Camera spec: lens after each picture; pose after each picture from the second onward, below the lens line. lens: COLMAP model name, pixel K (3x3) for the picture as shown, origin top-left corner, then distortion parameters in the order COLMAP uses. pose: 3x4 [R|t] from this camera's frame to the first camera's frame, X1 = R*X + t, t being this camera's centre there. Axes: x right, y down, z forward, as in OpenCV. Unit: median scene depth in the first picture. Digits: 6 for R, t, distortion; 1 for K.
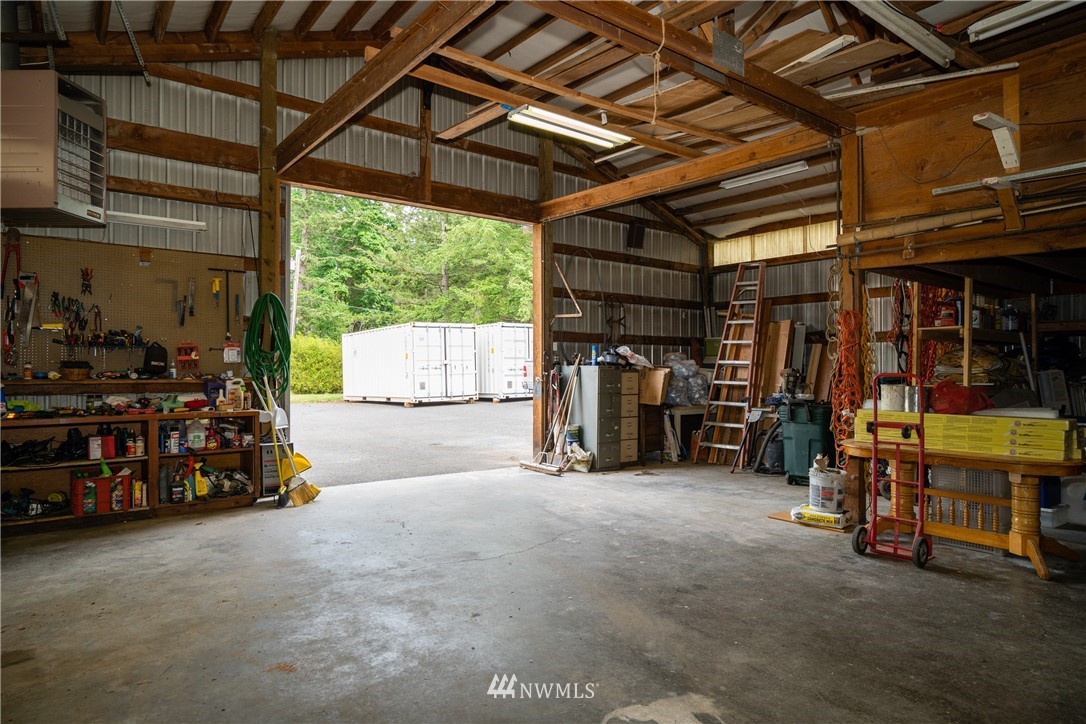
lens RADIAL K [[648.8, 0, 544.4], [0, 648.8, 365.6], [0, 0, 1]] dist [0.008790, 0.001202]
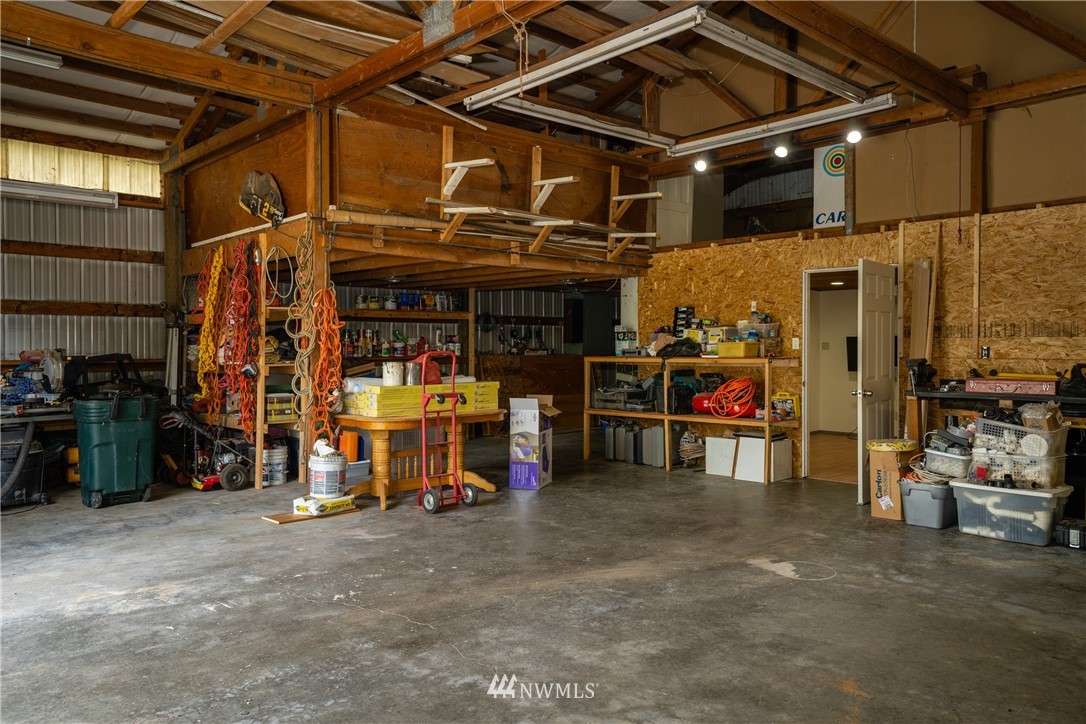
lens RADIAL K [[792.3, 0, 544.5], [0, 792.3, 354.9], [0, 0, 1]] dist [0.046949, 0.002673]
pose [[-0.100899, -0.008521, 0.994860, -0.895035], [-0.003062, 0.999961, 0.008255, 0.005463], [-0.994892, -0.002214, -0.100921, 0.949661]]
